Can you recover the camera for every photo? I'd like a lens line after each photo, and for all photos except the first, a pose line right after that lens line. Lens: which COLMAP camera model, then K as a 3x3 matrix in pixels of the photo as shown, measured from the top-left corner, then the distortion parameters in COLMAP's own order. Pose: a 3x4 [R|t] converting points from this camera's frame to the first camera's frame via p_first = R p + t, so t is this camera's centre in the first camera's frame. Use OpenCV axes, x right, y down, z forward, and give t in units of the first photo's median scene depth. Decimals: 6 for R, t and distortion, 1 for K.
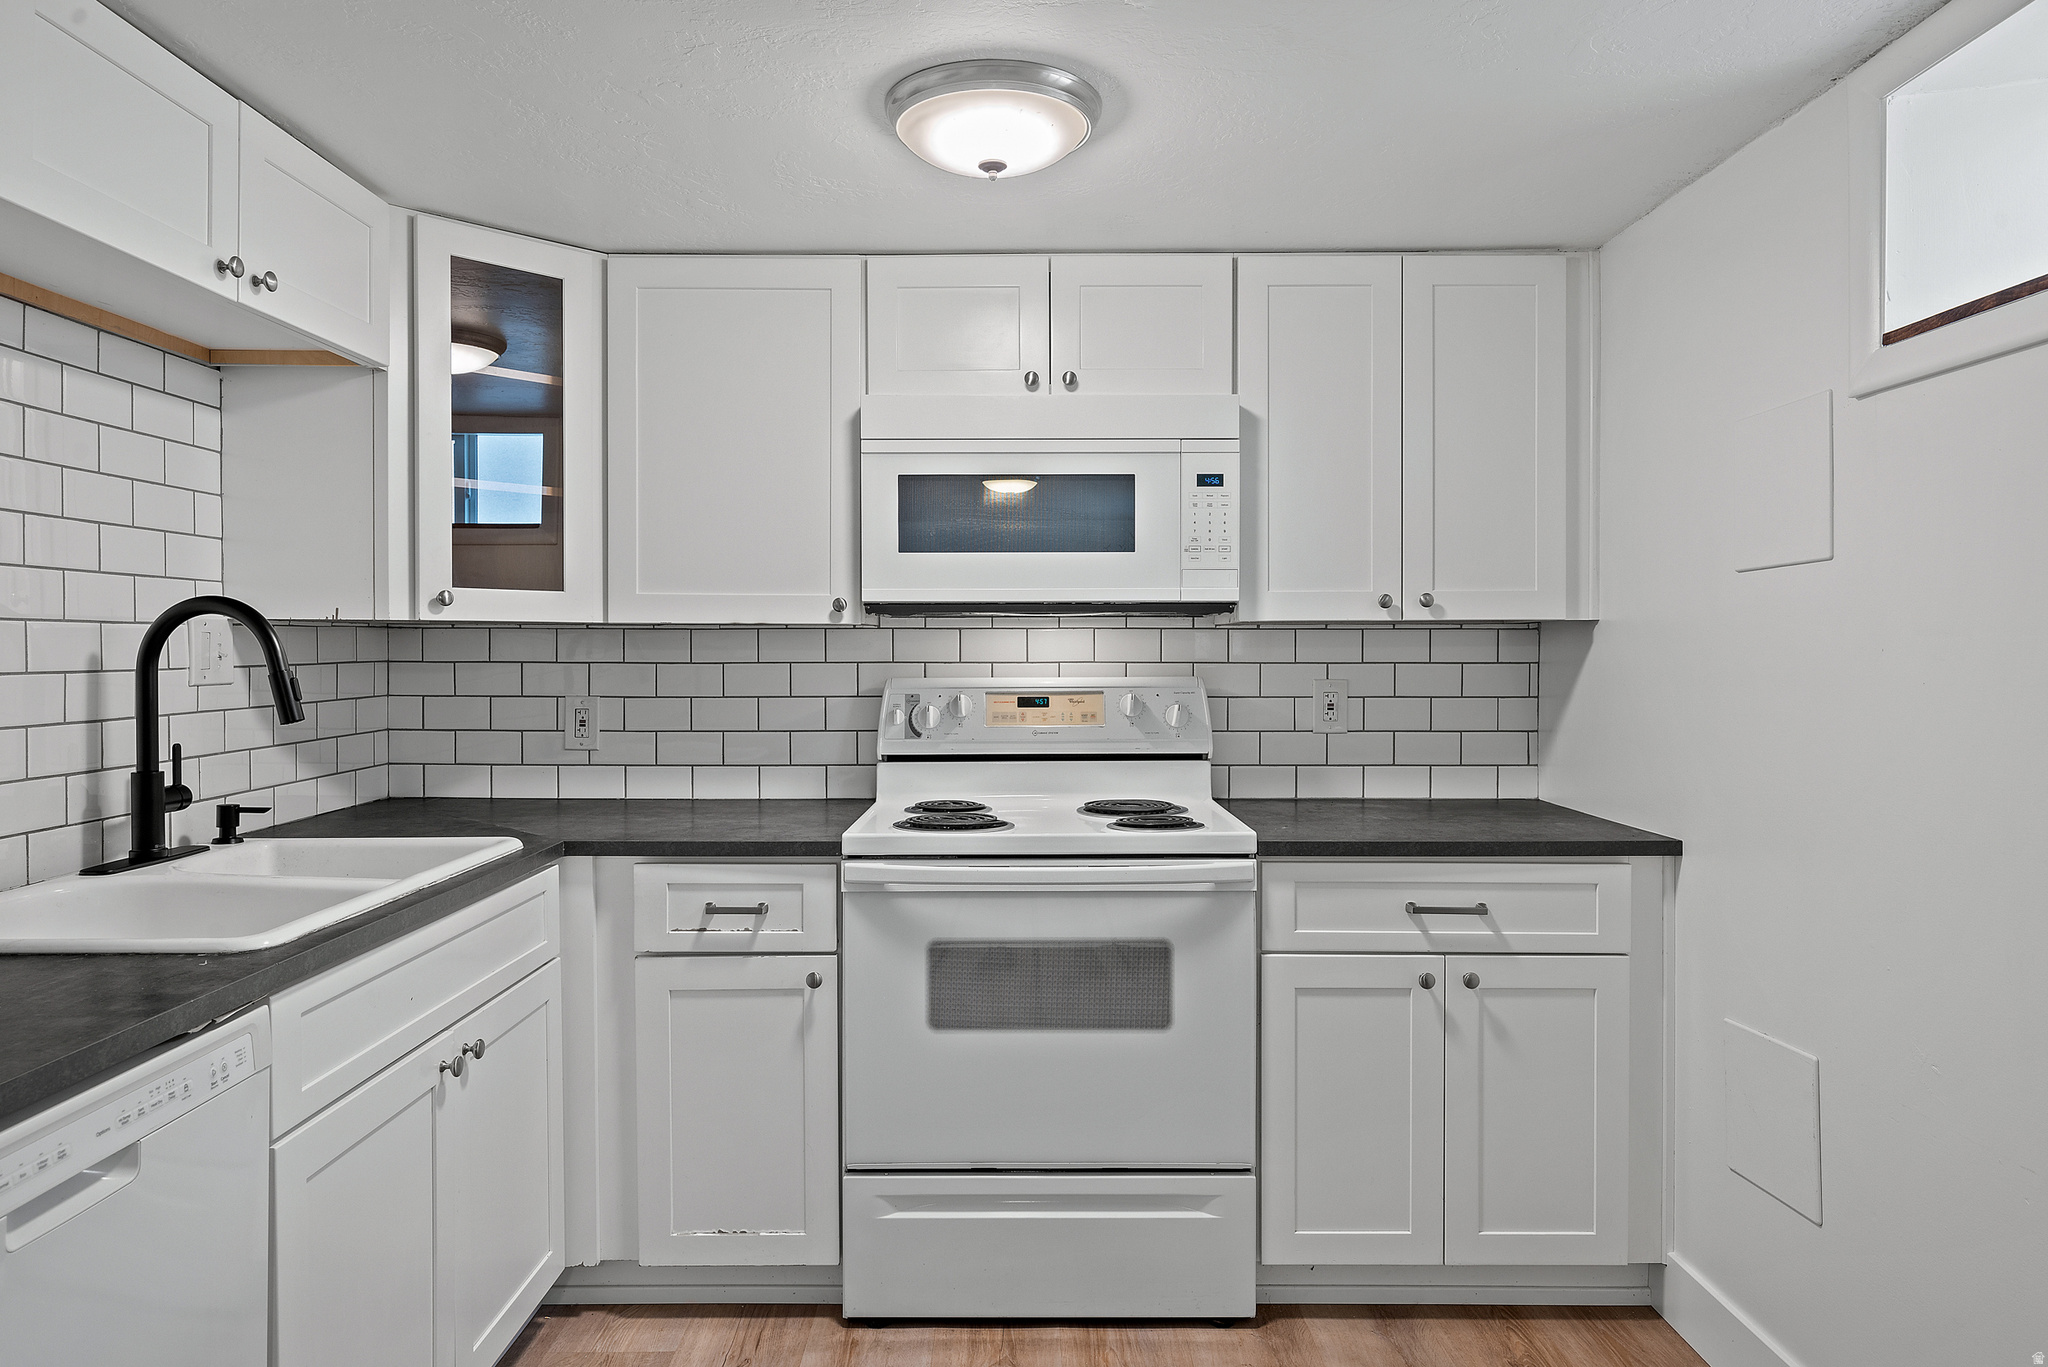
lens RADIAL K [[1292.4, 0, 1022.4], [0, 1292.4, 677.0], [0, 0, 1]] dist [0.000029, -0.000301]
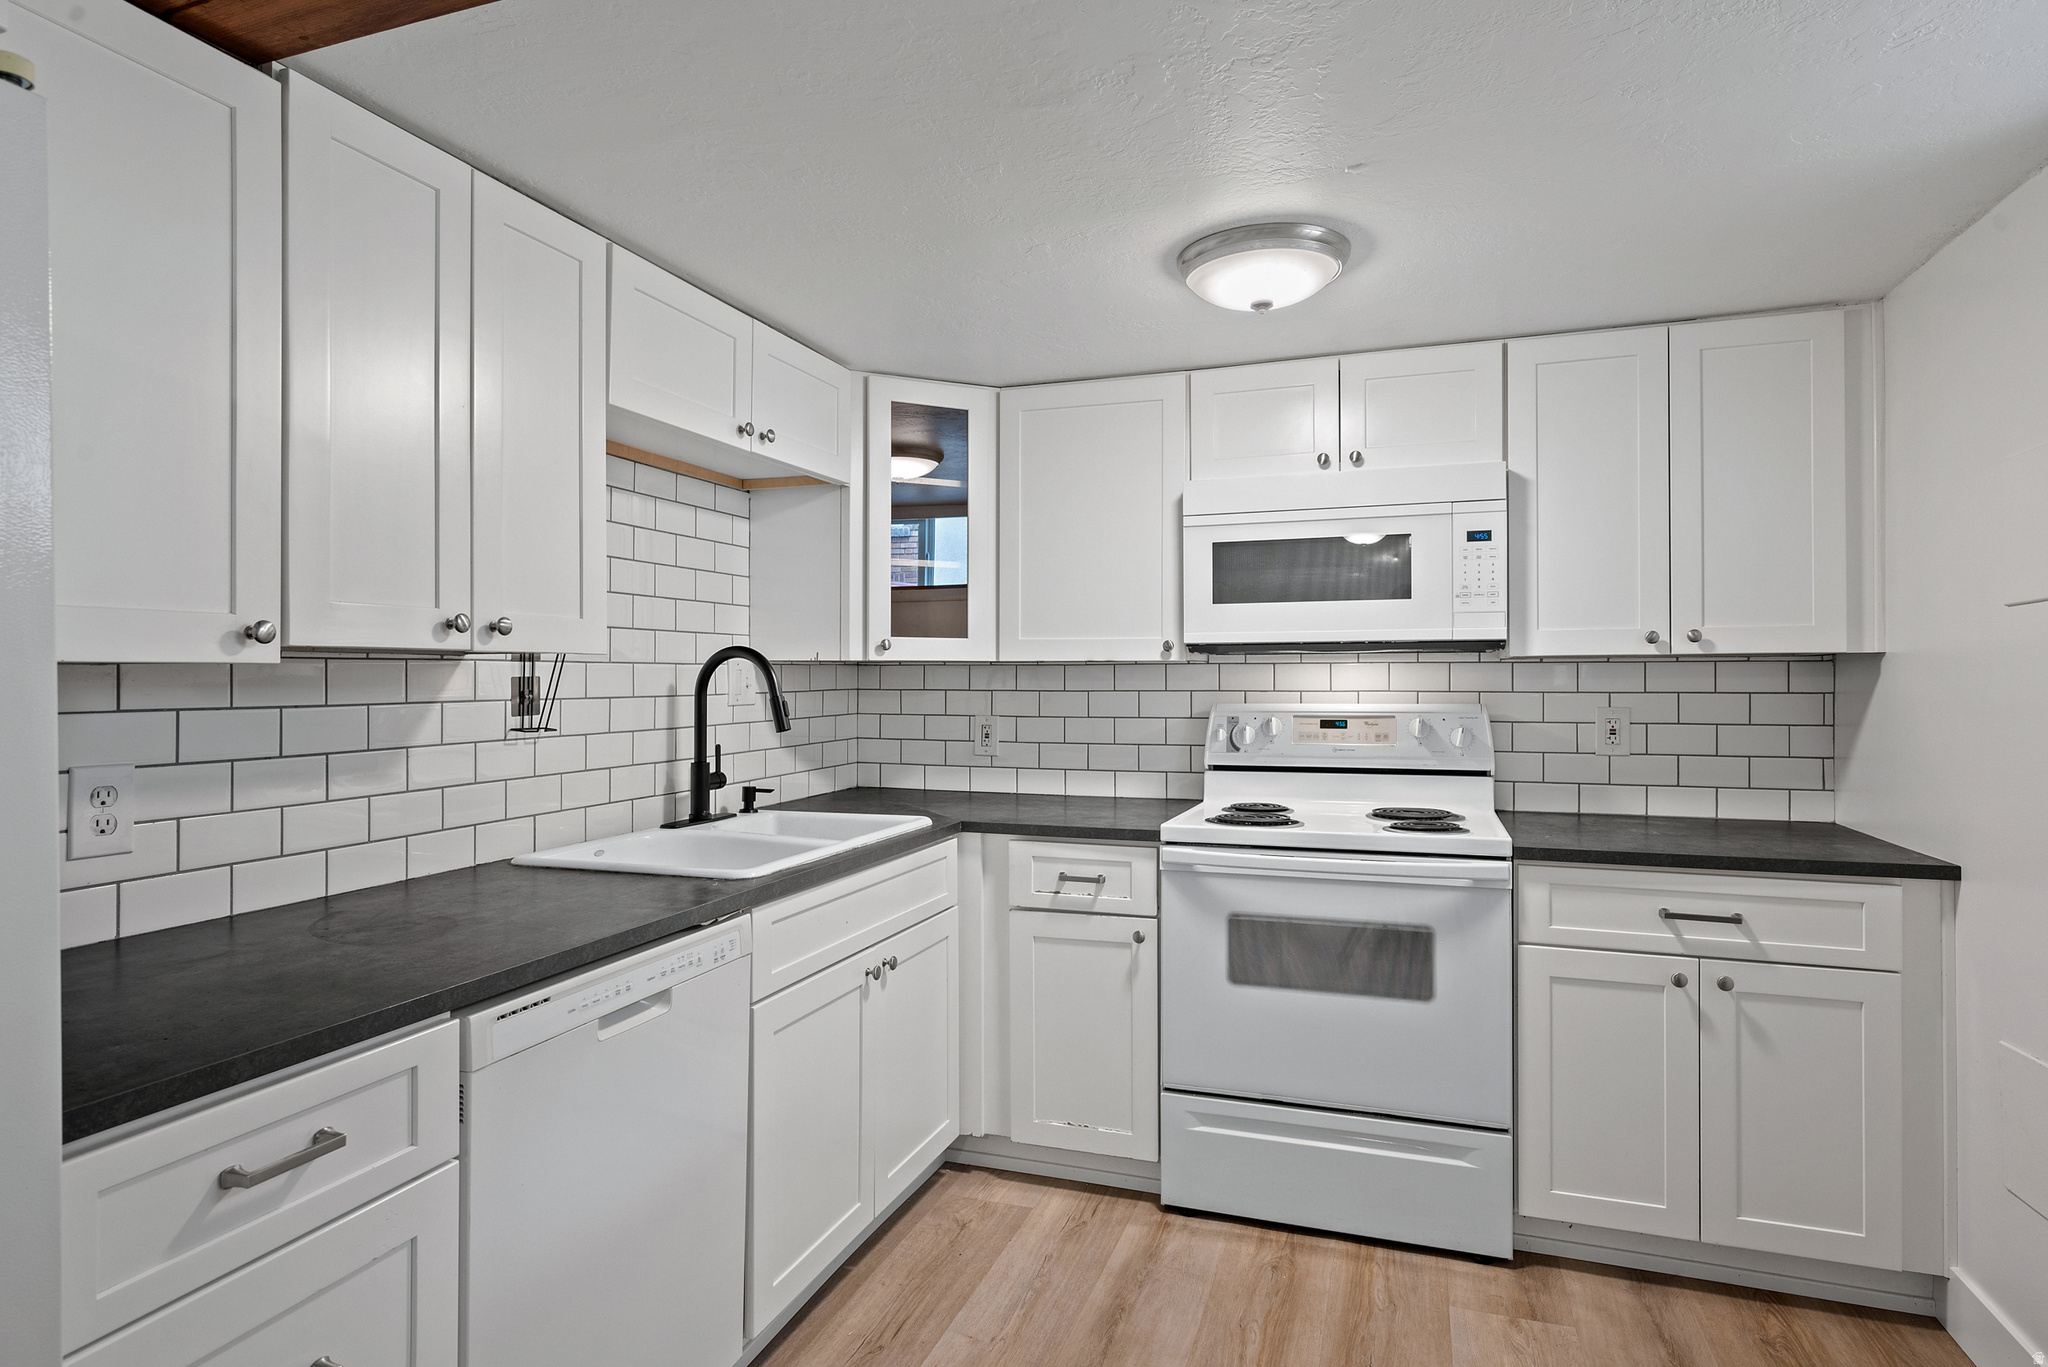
lens RADIAL K [[1098.4, 0, 1024.0], [0, 1098.4, 683.5], [0, 0, 1]] dist [0.000310, -0.001335]
pose [[0.943182, 0.000267, -0.332276, 0.094072], [-0.005684, 0.999866, -0.015330, -0.001422], [0.332228, 0.016347, 0.943058, -0.077217]]
